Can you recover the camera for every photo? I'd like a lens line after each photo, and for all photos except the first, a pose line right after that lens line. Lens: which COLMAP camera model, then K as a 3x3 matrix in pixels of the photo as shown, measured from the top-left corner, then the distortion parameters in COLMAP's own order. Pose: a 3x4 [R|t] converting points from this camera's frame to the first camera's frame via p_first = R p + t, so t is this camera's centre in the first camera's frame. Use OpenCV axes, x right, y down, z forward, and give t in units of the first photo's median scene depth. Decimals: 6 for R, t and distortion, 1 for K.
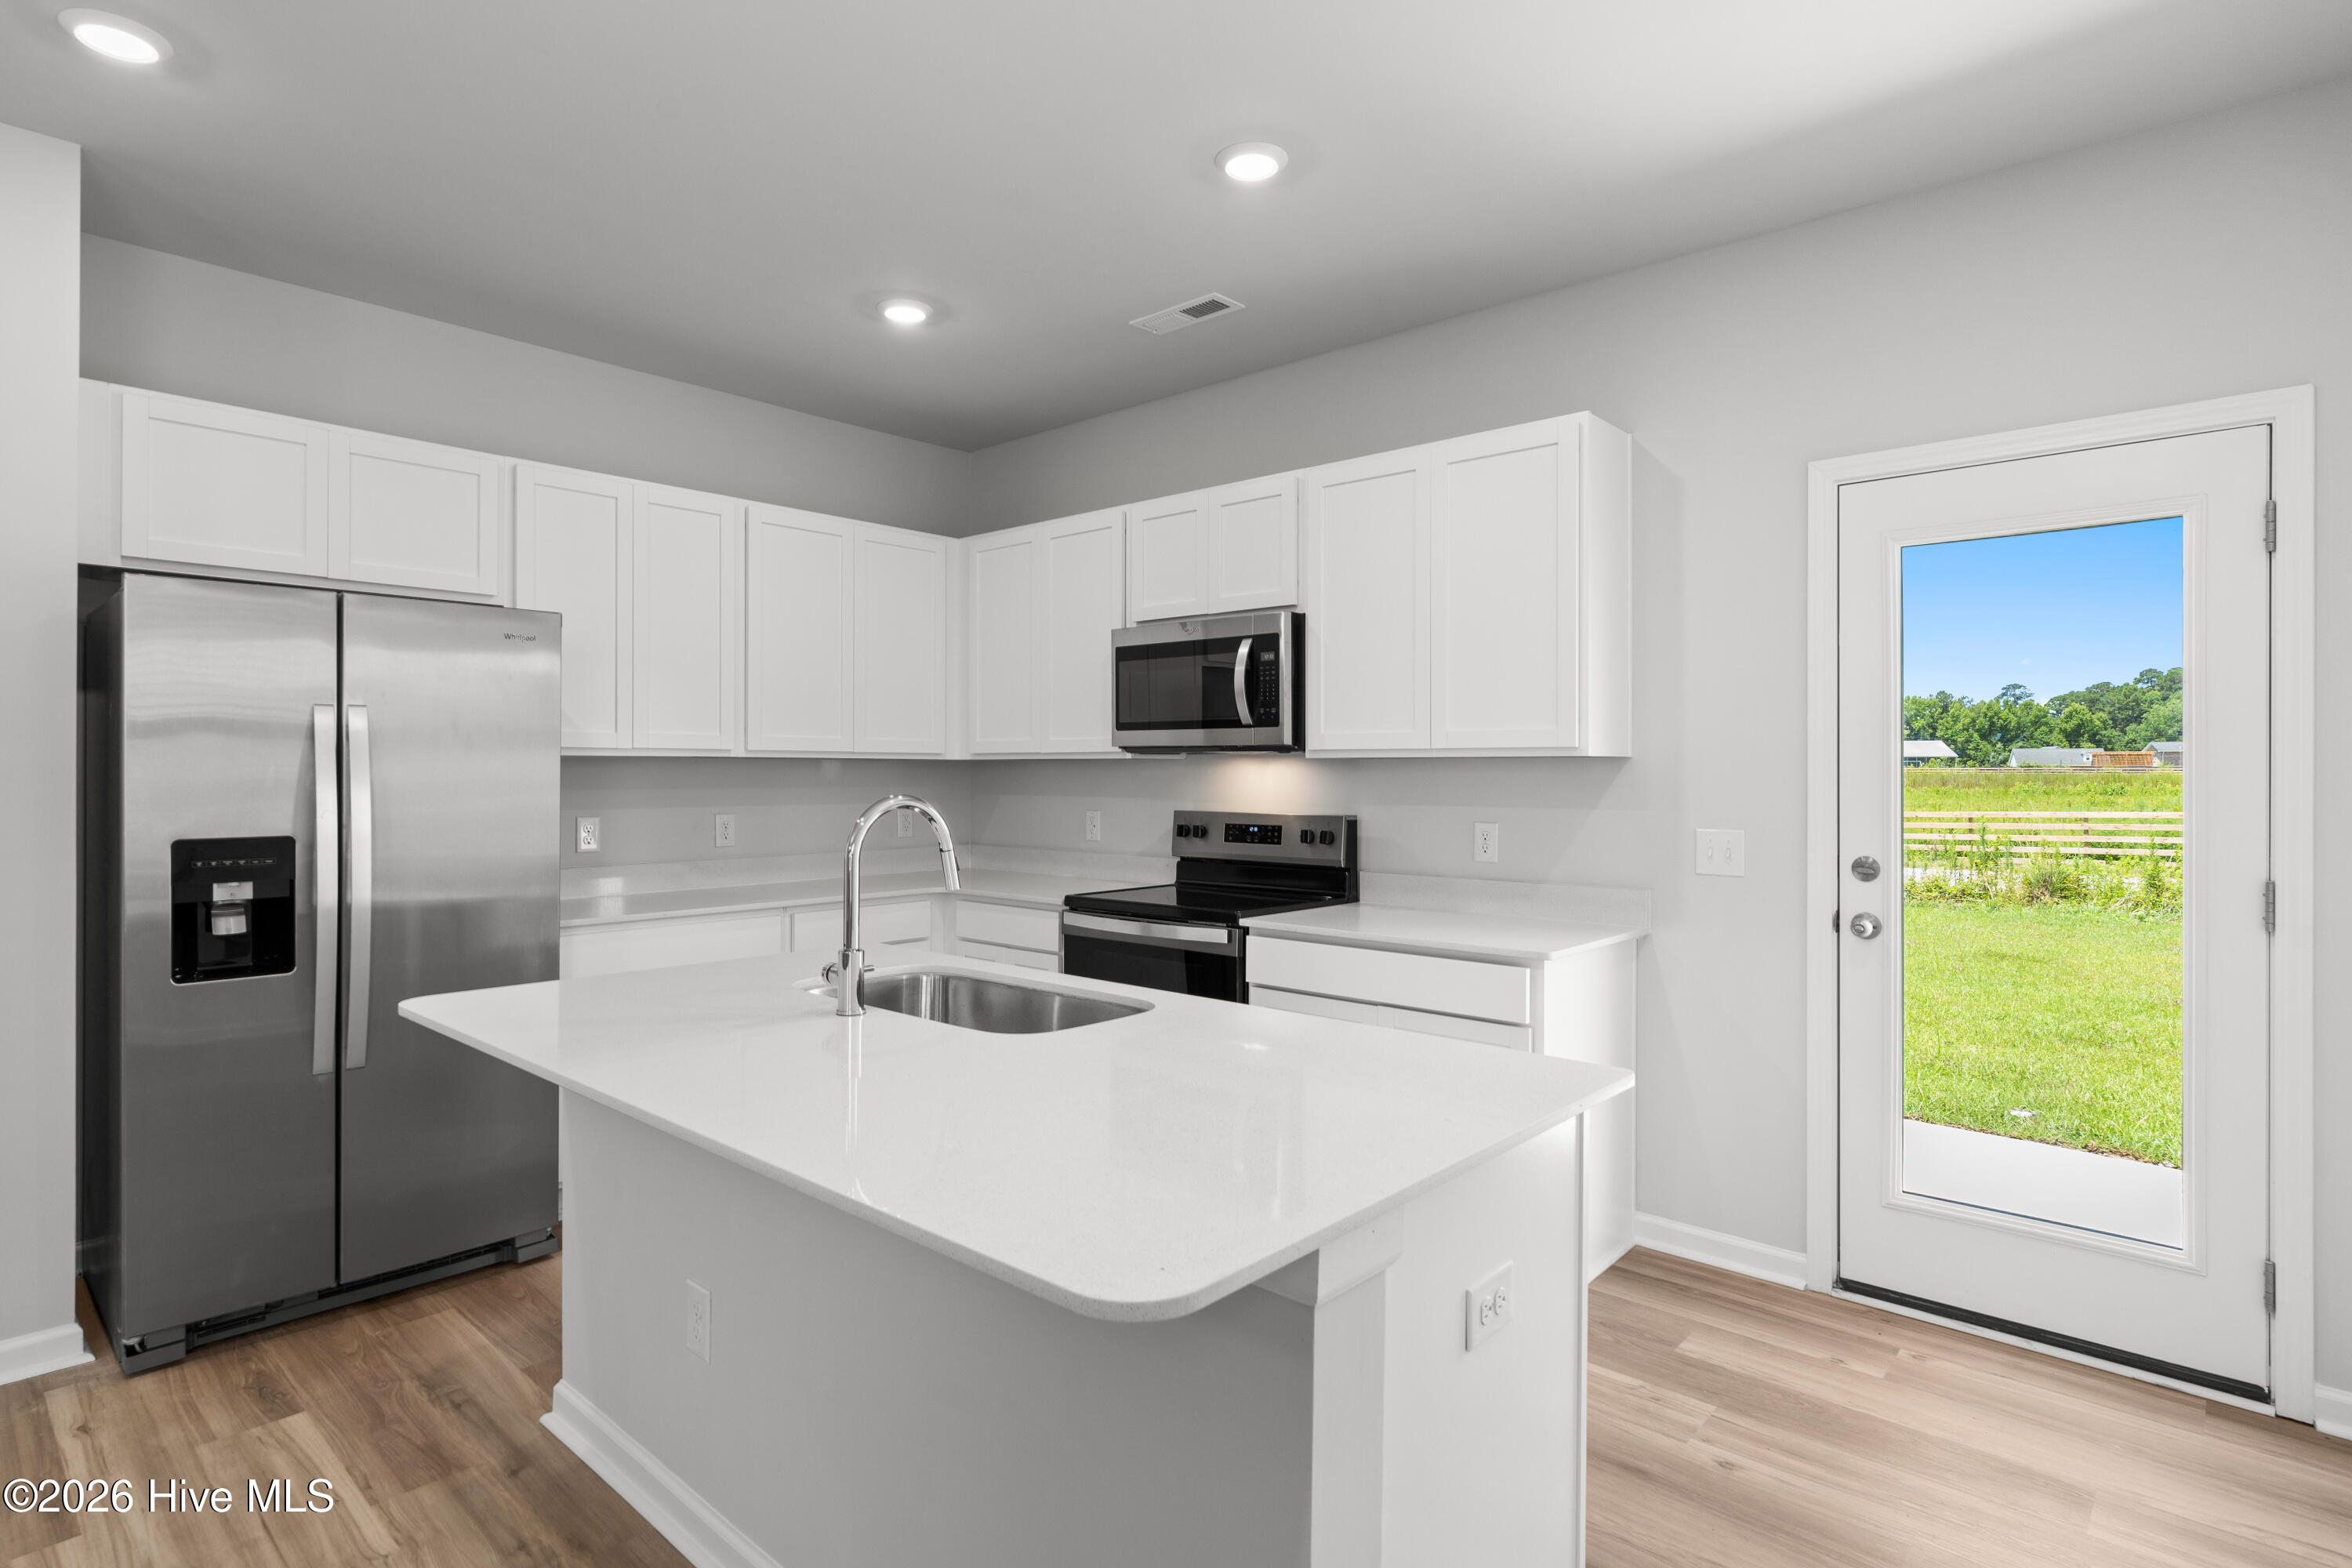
lens RADIAL K [[1202.5, 0, 1174.2], [0, 1202.5, 774.3], [0, 0, 1]] dist [-0.000466, 0.000203]
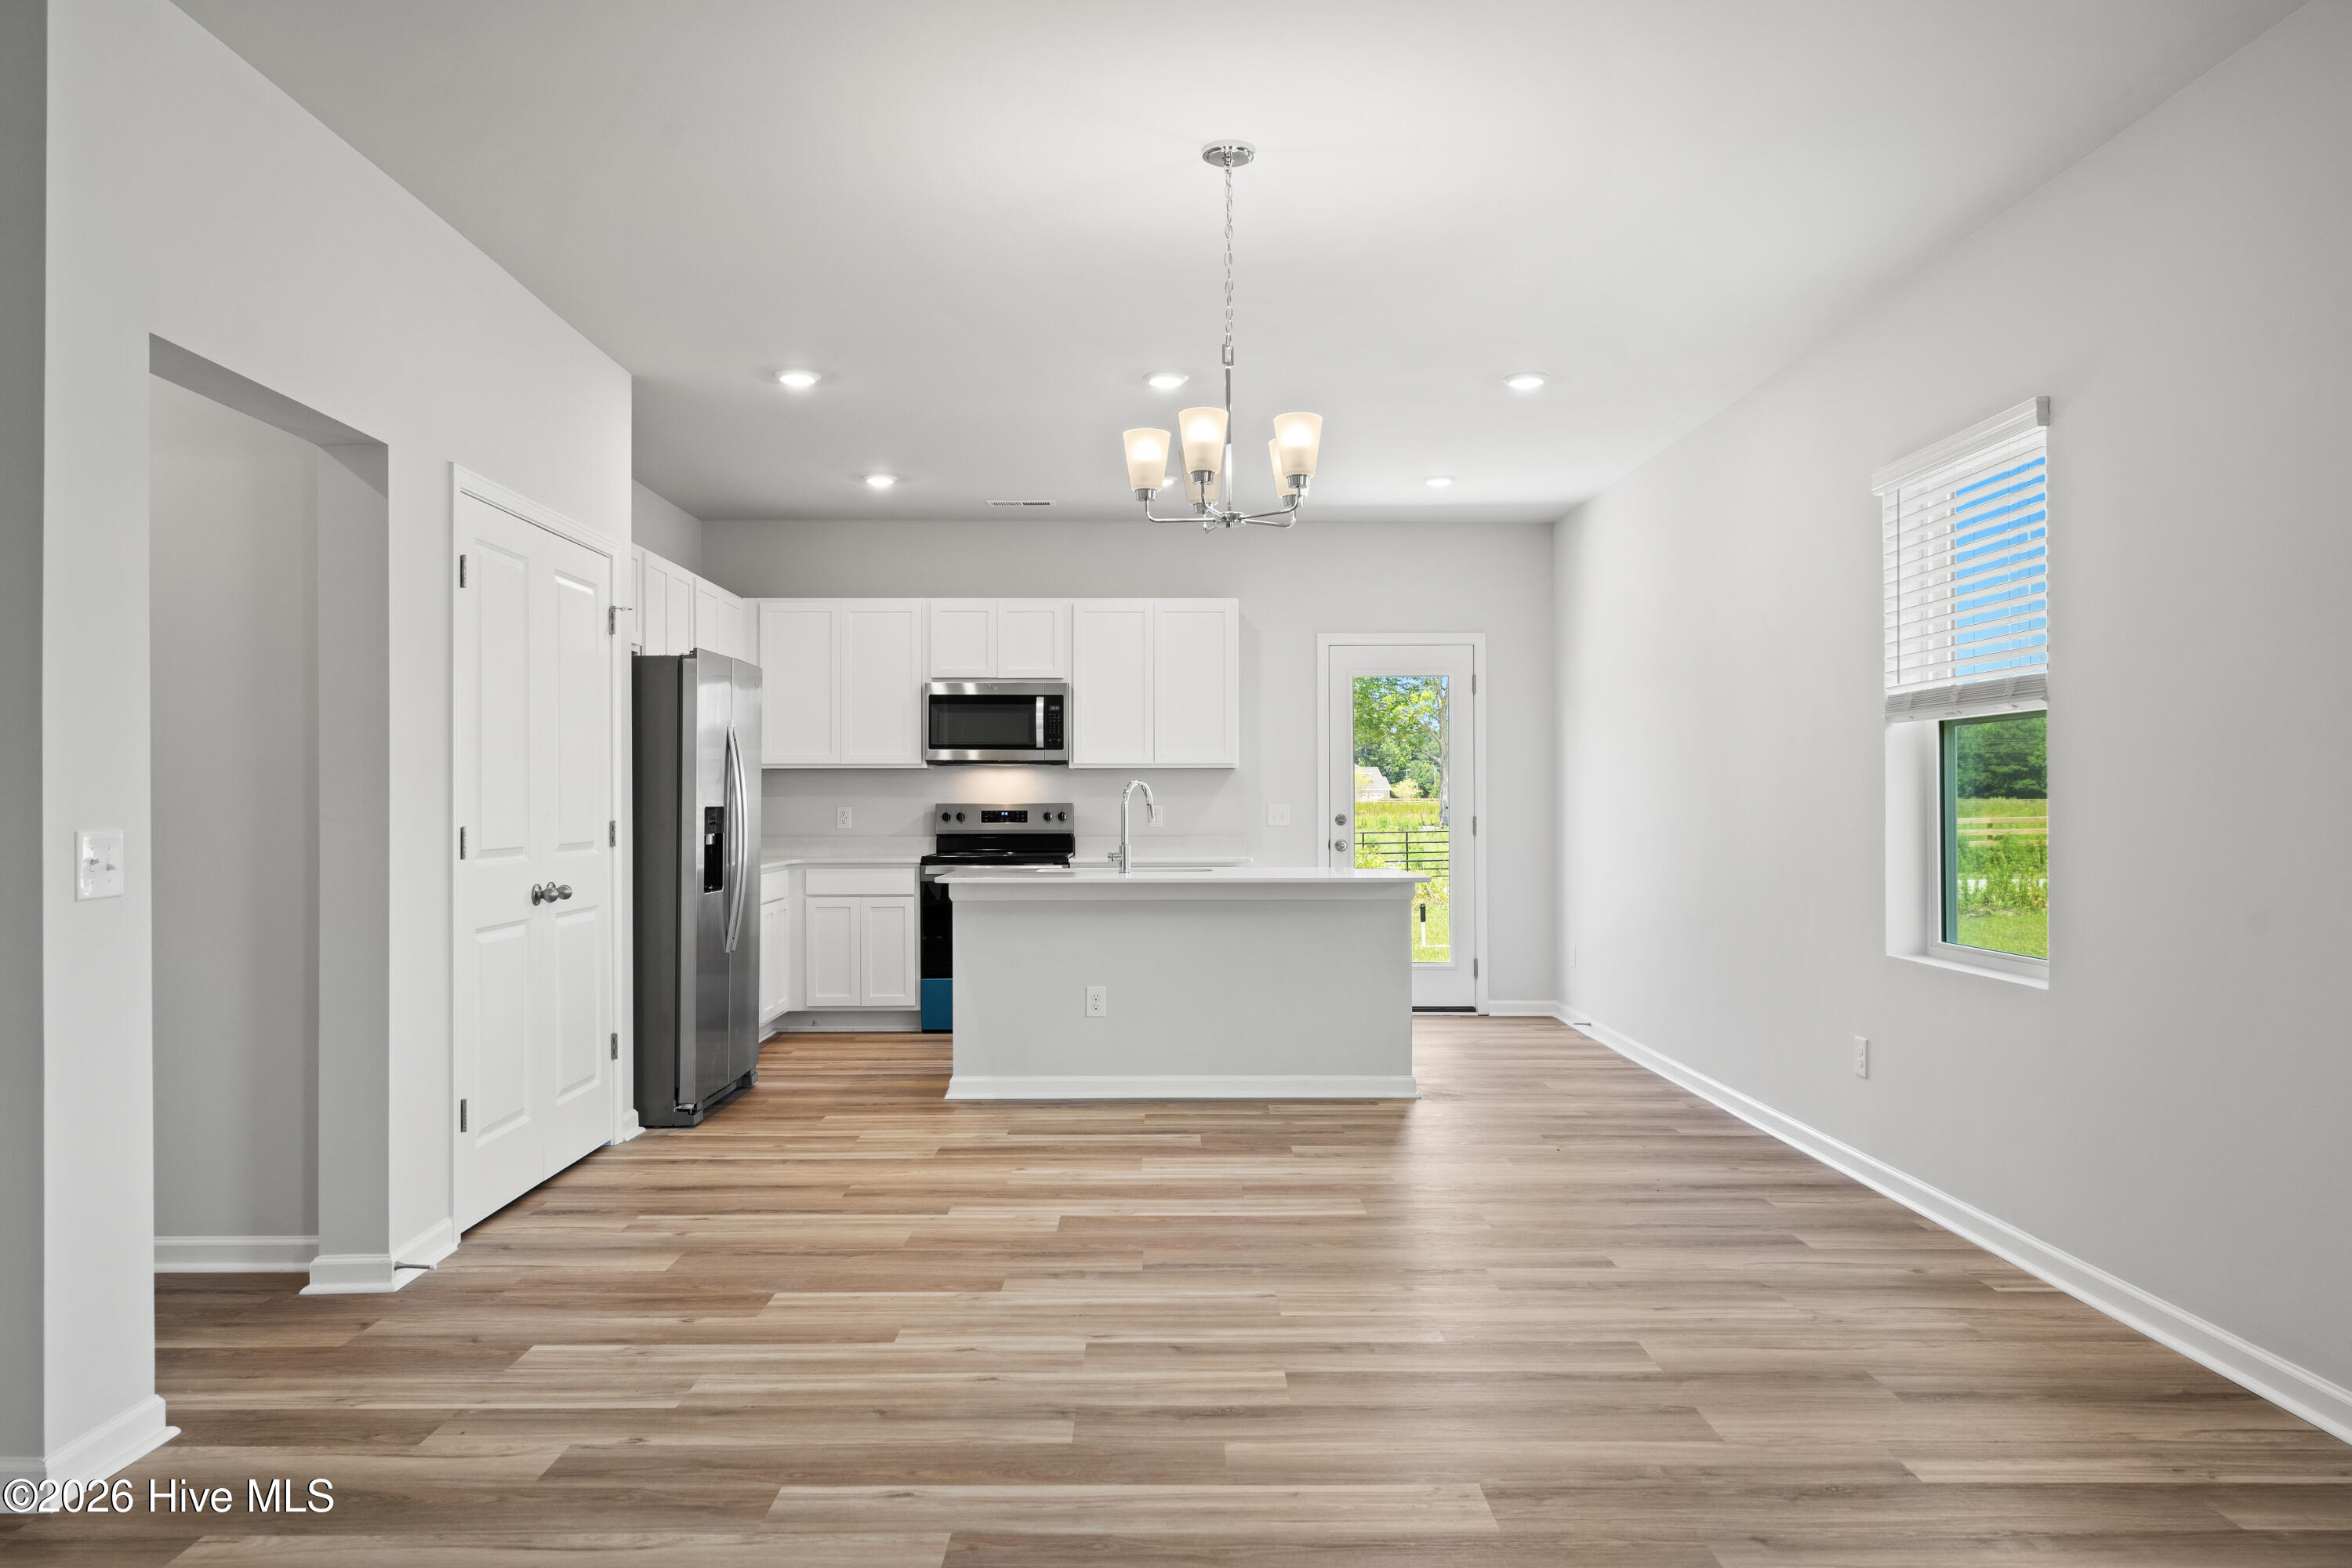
lens RADIAL K [[1600.9, 0, 1170.7], [0, 1600.9, 782.1], [0, 0, 1]] dist [0.005013, -0.000091]
pose [[0.731031, 0.004267, 0.682331, -1.332948], [0.005625, 0.999909, -0.012279, 0.034907], [-0.682321, 0.012815, 0.730940, -0.755253]]
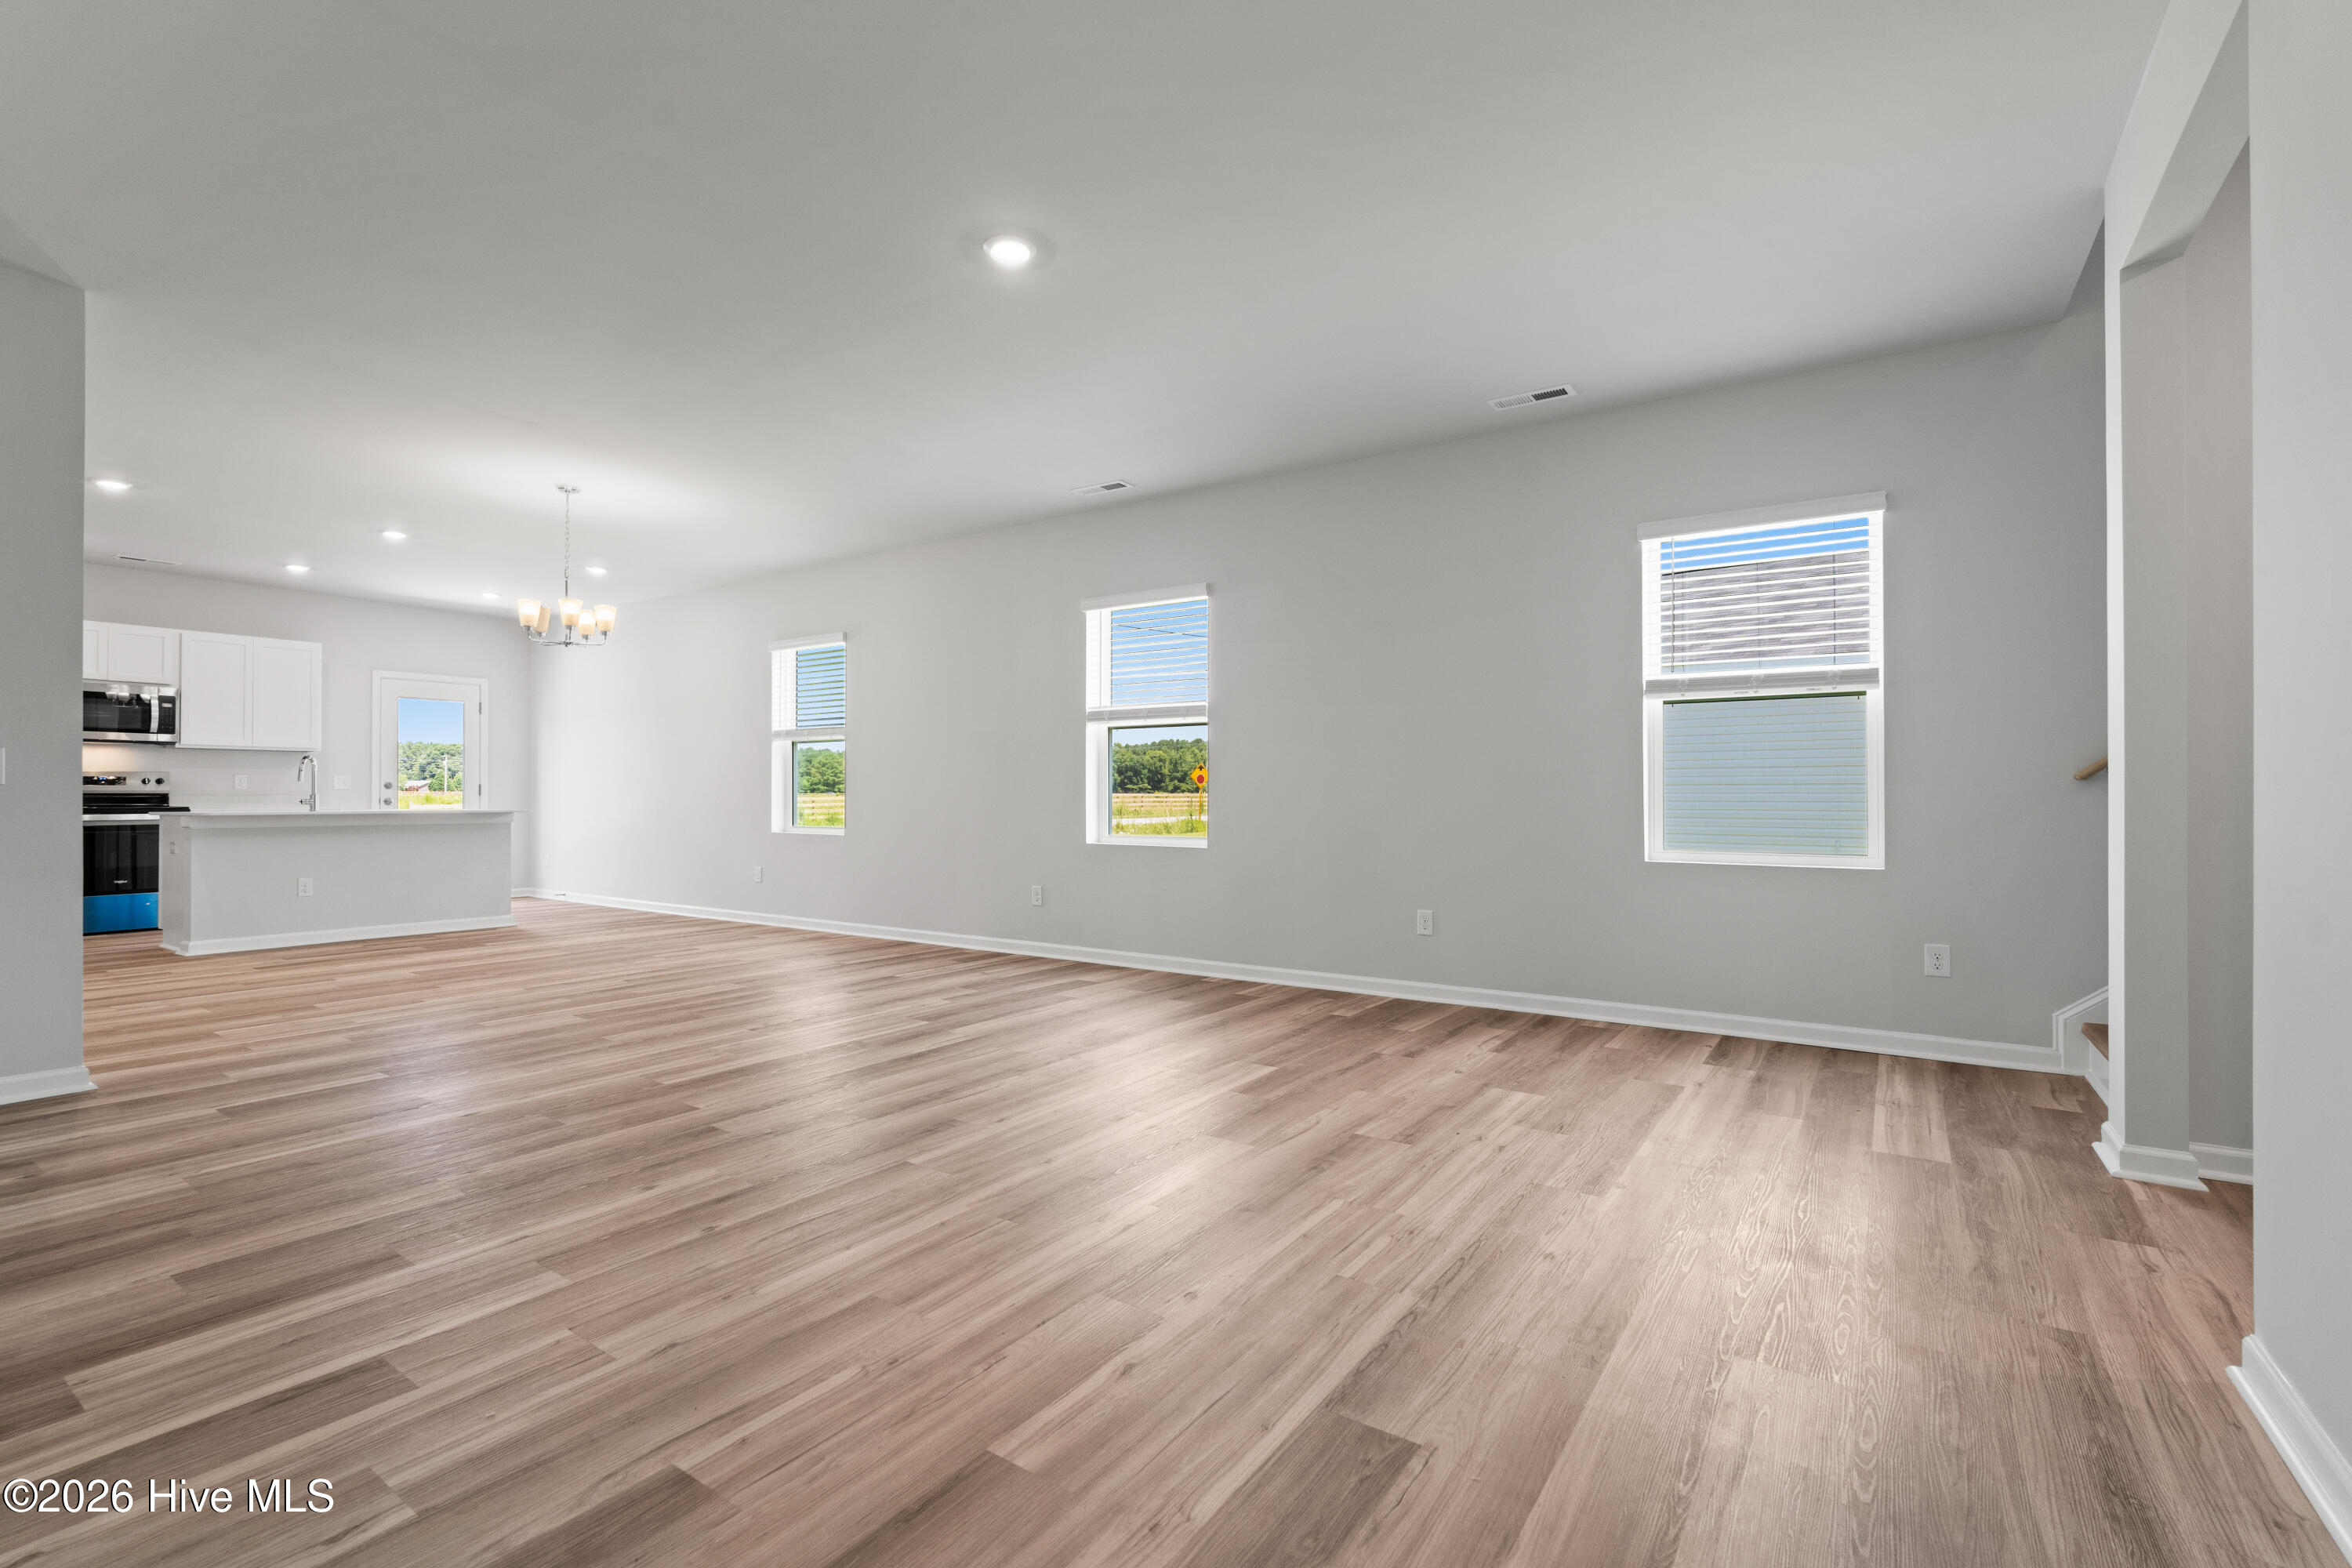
lens RADIAL K [[1054.6, 0, 1179.6], [0, 1054.6, 785.1], [0, 0, 1]] dist [-0.001385, -0.000198]
pose [[-0.140966, 0.007983, 0.989982, -2.306901], [0.001297, 0.999968, -0.007879, 0.083202], [-0.990014, 0.000173, -0.140972, -0.726180]]
